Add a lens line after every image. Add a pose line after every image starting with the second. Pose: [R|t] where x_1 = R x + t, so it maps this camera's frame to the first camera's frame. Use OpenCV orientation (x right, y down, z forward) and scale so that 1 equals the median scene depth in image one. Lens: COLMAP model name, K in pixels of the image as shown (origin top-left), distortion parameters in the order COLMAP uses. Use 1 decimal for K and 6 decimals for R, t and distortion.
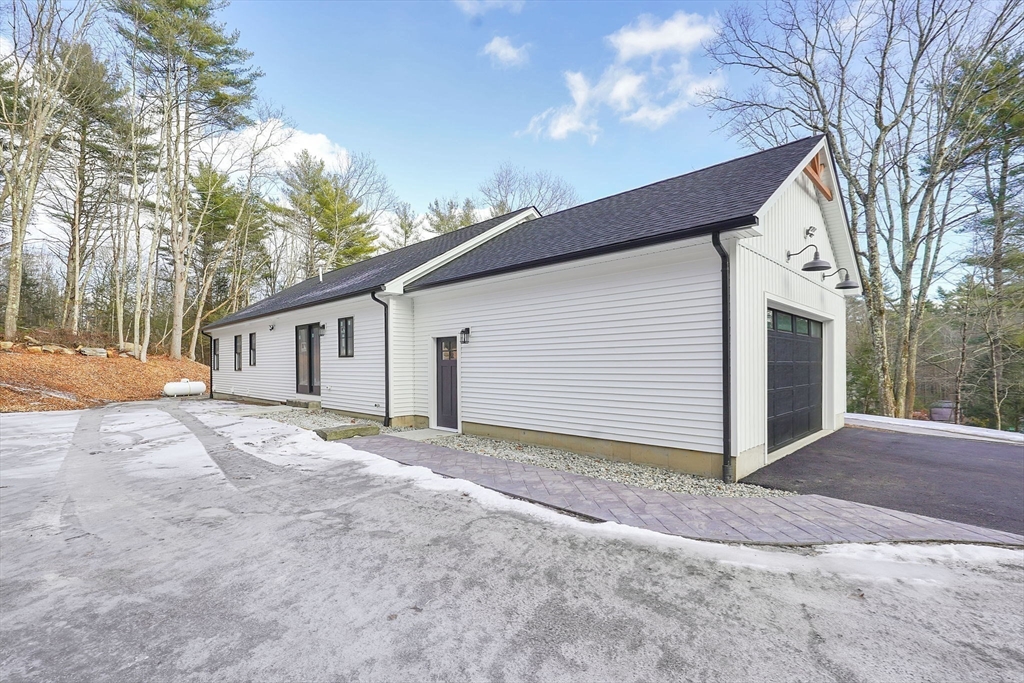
lens RADIAL K [[466.1, 0, 510.4], [0, 466.1, 359.3], [0, 0, 1]] dist [-0.006583, -0.001036]
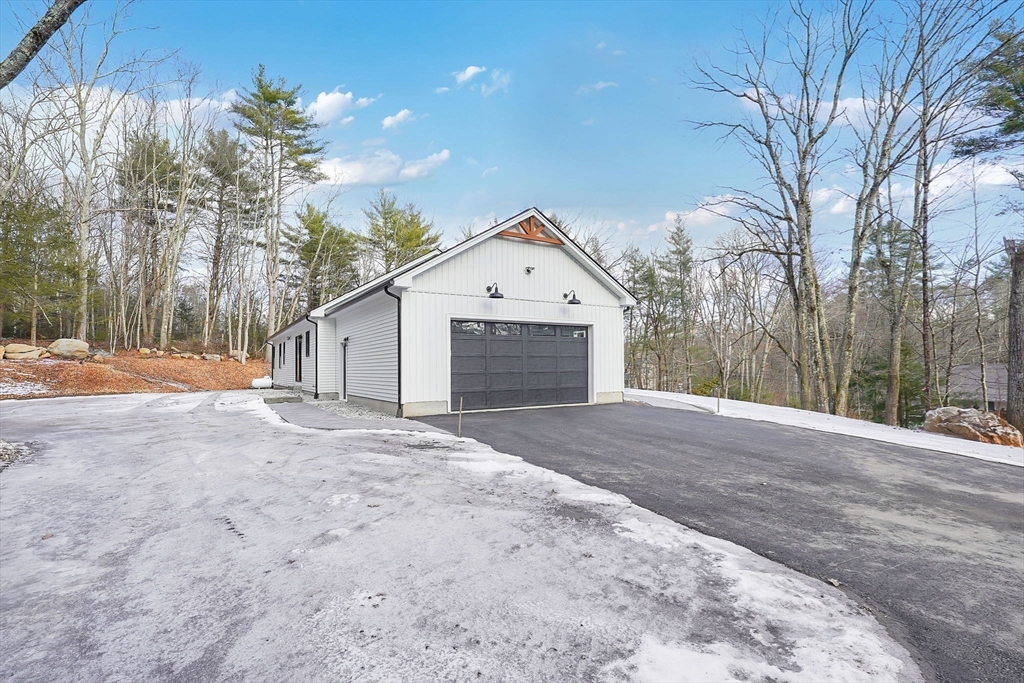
lens RADIAL K [[466.1, 0, 514.3], [0, 466.1, 348.4], [0, 0, 1]] dist [-0.006583, -0.001036]
pose [[0.974273, -0.018778, -0.224589, 0.303558], [0.012386, 0.999478, -0.029835, 0.010263], [0.225032, 0.026286, 0.973997, -0.166285]]
